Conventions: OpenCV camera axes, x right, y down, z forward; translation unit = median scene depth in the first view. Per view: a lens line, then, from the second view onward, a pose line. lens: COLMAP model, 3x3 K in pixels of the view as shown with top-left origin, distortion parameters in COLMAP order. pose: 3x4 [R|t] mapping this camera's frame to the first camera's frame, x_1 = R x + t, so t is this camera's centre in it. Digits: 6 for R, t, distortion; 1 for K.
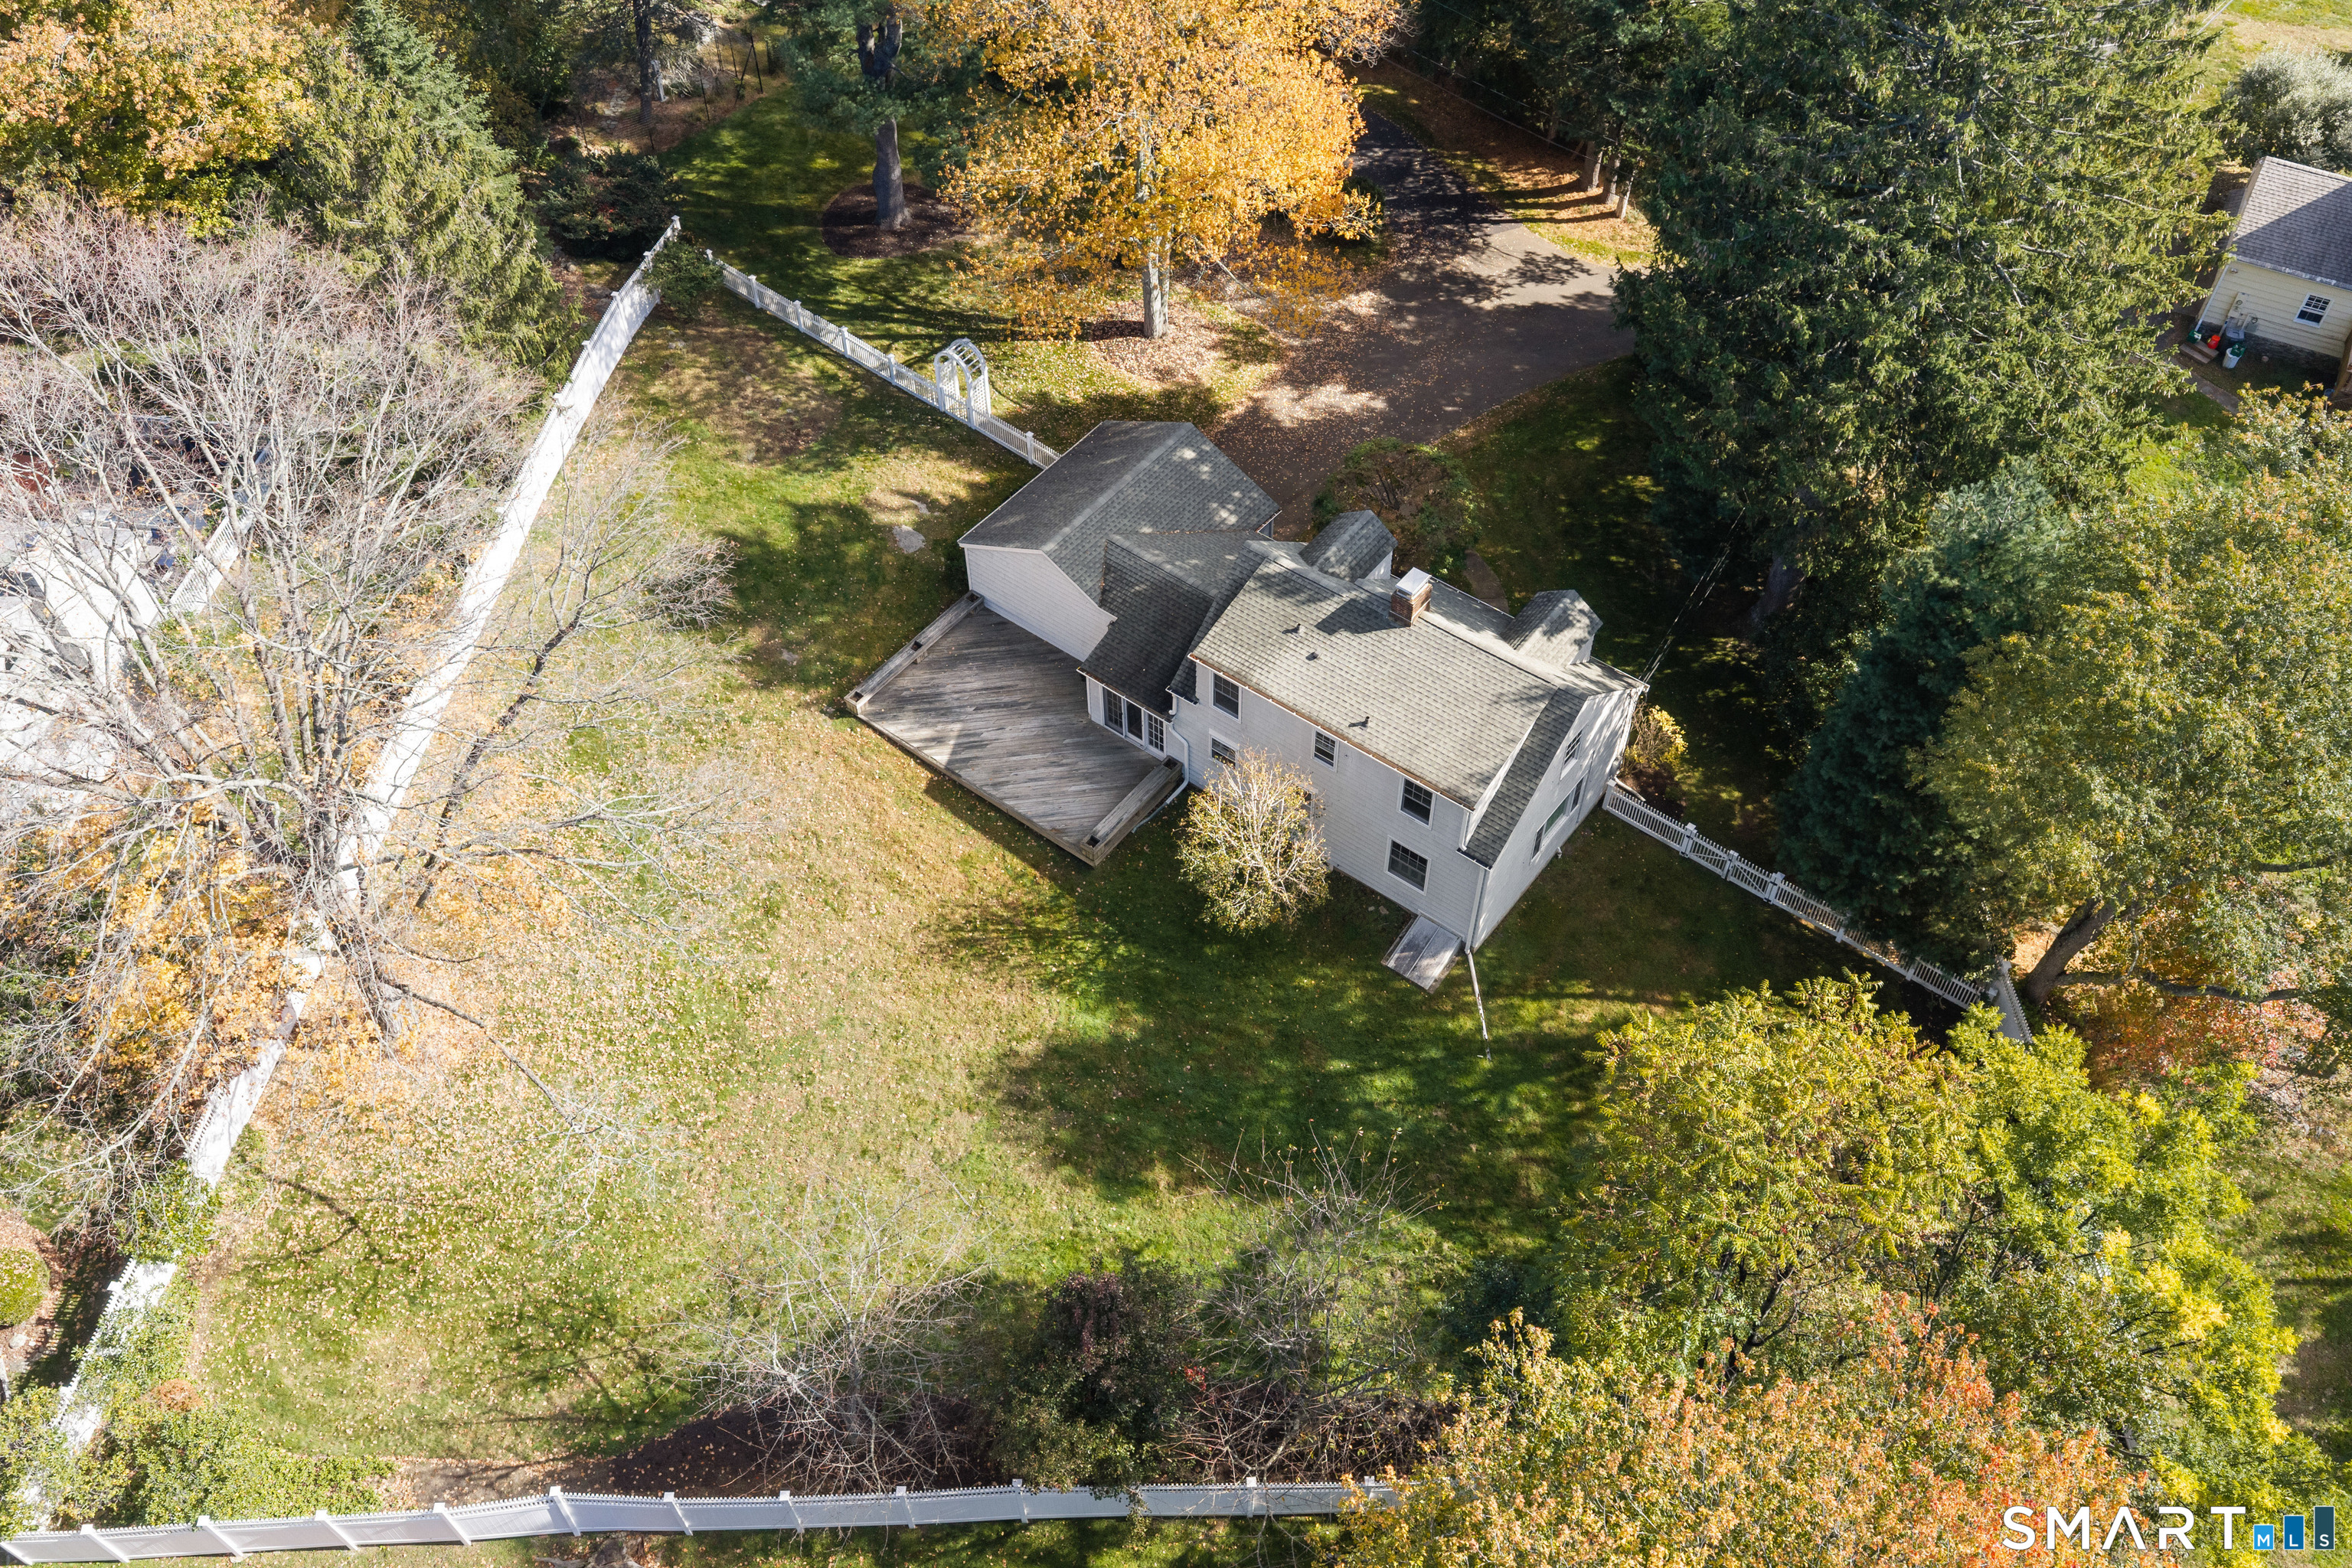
lens RADIAL K [[1911.6, 0, 1176.0], [0, 1911.6, 784.0], [0, 0, 1]] dist [0.000392, -0.001543]
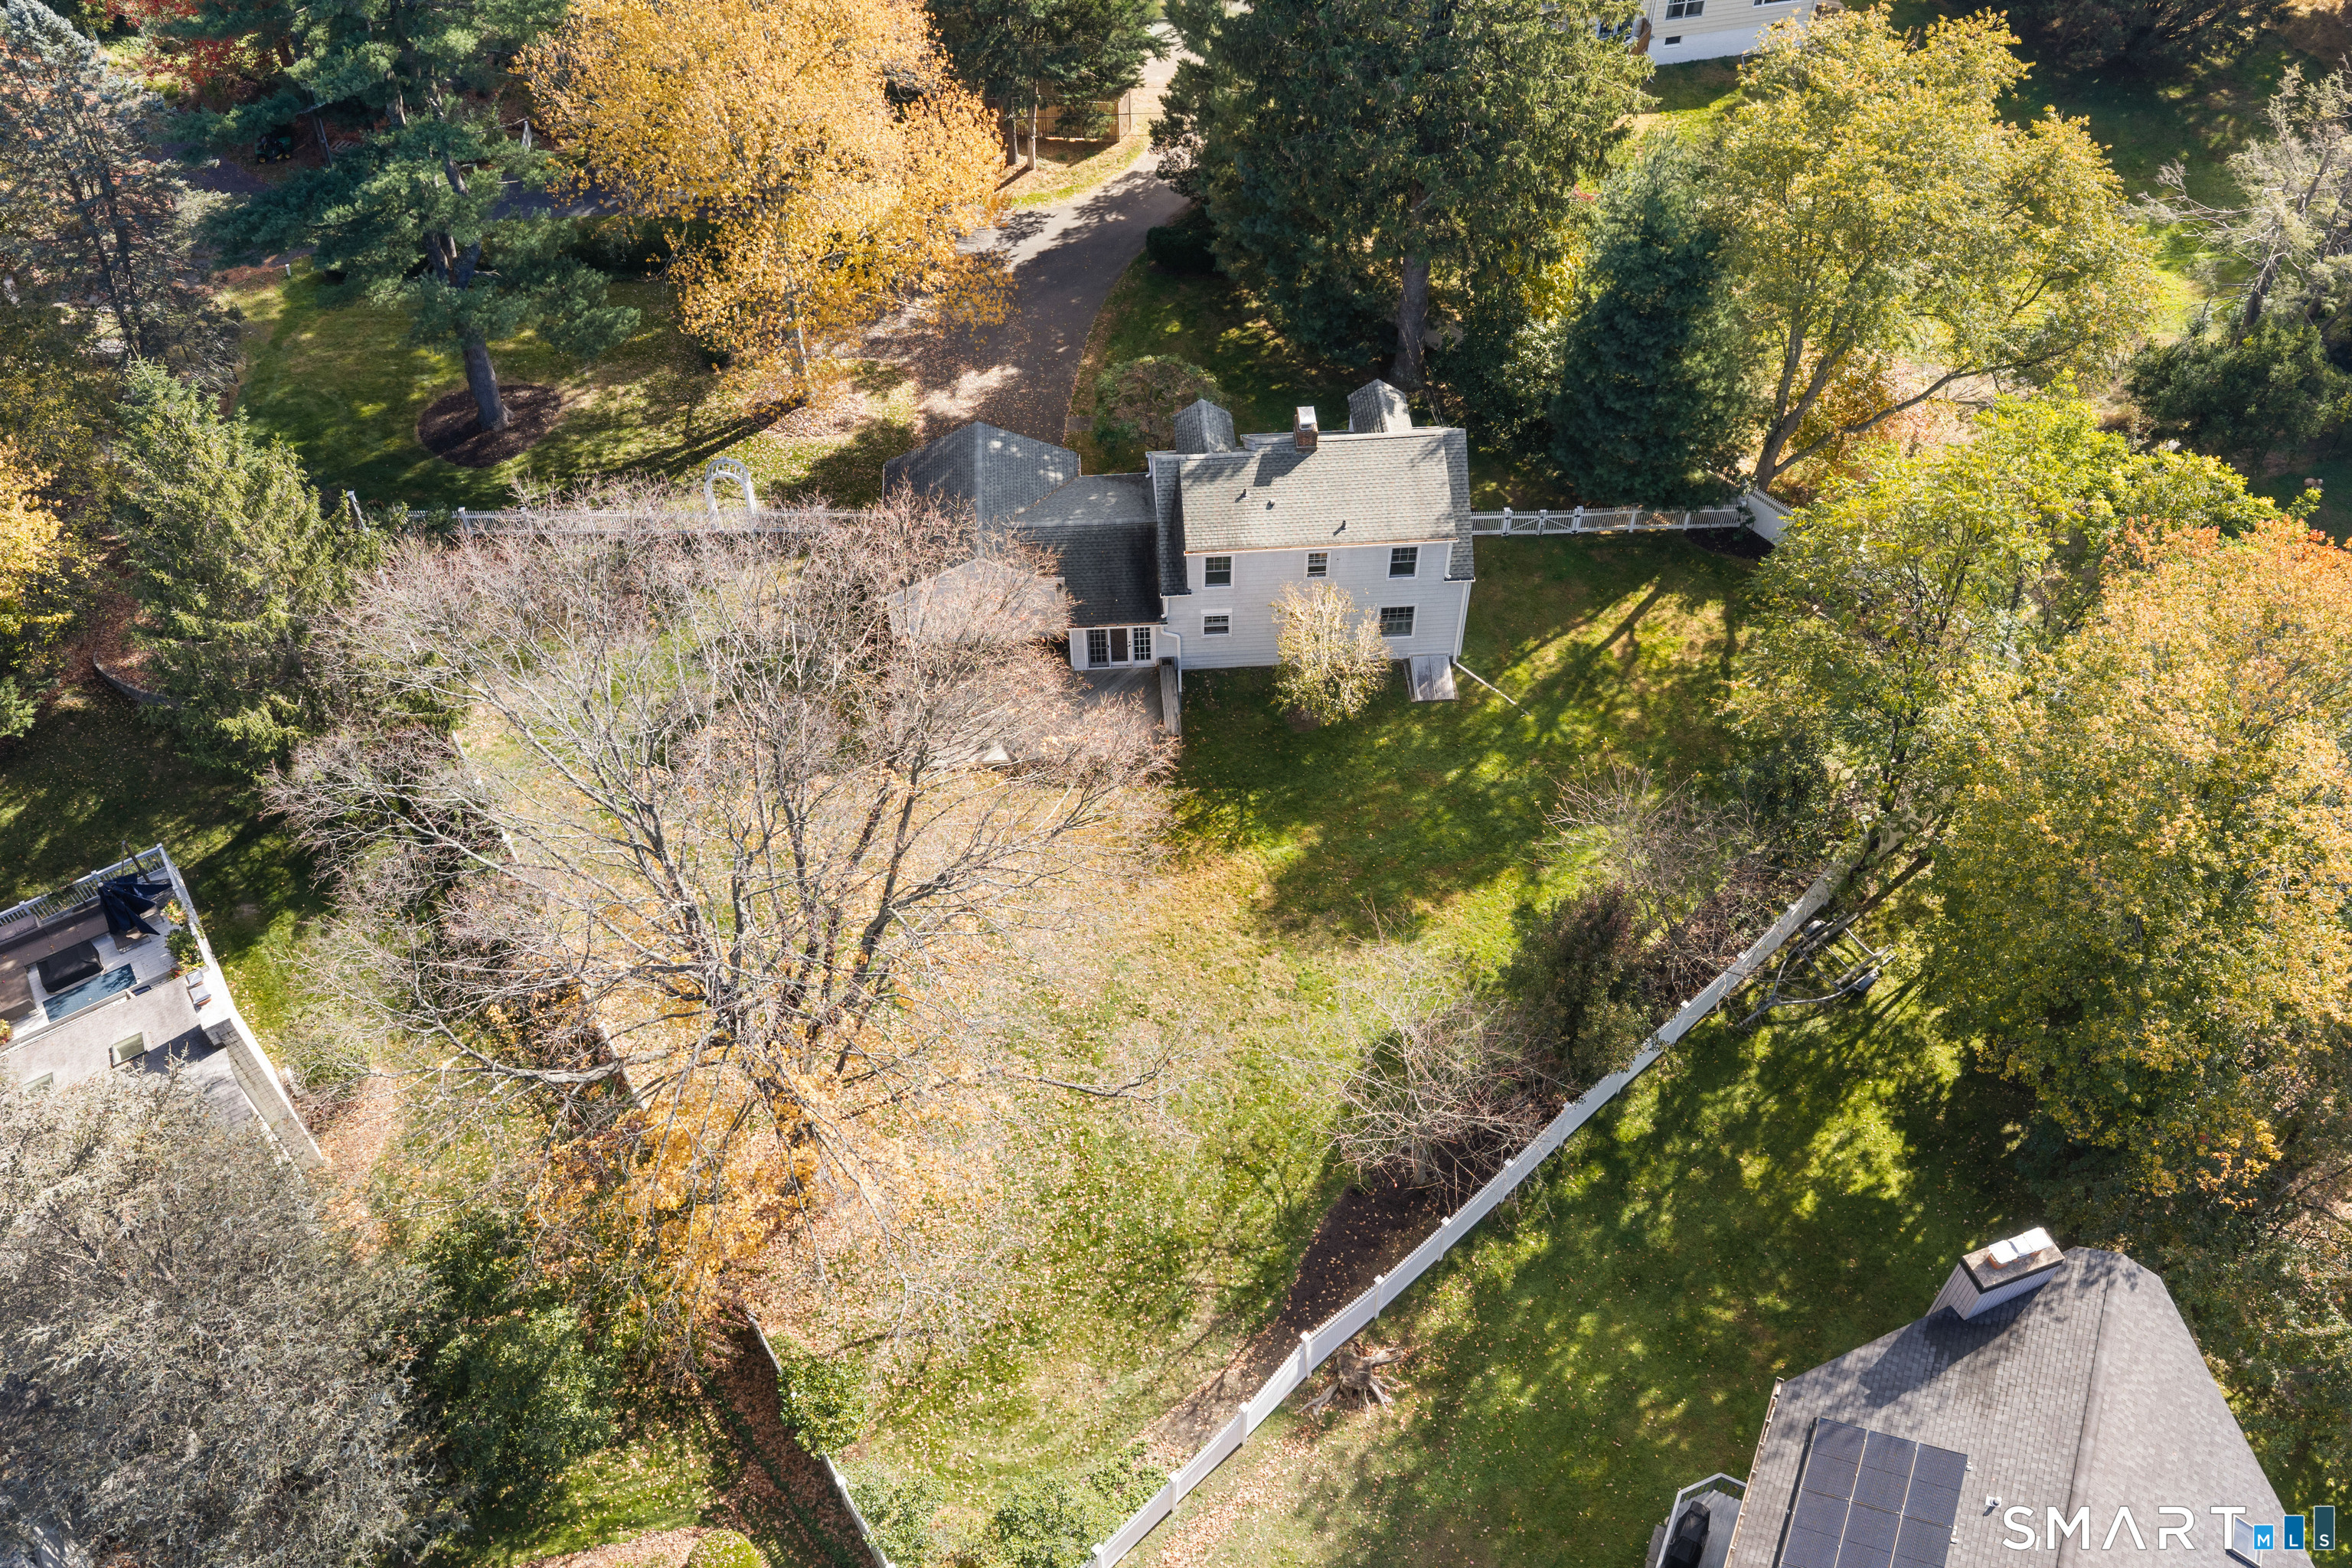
lens RADIAL K [[1916.2, 0, 1176.0], [0, 1916.2, 784.0], [0, 0, 1]] dist [-0.004604, -0.002330]
pose [[0.755421, -0.496371, 0.427732, -0.581130], [0.506915, 0.856350, 0.098503, -0.063834], [-0.415182, 0.142413, 0.898522, -0.063587]]
